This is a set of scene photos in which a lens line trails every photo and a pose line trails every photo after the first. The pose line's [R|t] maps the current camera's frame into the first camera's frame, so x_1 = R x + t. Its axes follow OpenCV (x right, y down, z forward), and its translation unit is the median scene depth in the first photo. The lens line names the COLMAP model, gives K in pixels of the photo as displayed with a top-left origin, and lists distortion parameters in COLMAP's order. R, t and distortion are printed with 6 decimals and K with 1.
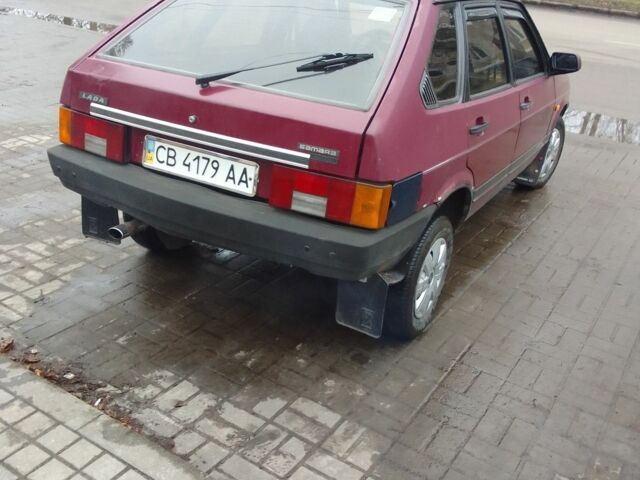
lens RADIAL K [[643.4, 0, 320.0], [0, 643.4, 240.0], [0, 0, 1]] dist [0.014735, 0.013779]
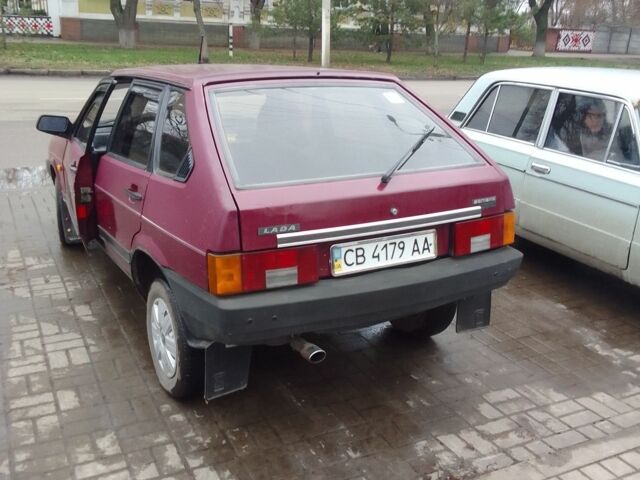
lens RADIAL K [[643.4, 0, 320.0], [0, 643.4, 240.0], [0, 0, 1]] dist [0.014735, 0.013779]
pose [[0.535083, -0.322563, 0.780794, -1.104592], [0.369779, 0.920422, 0.126834, -0.317879], [-0.759572, 0.220854, 0.611779, 0.413166]]
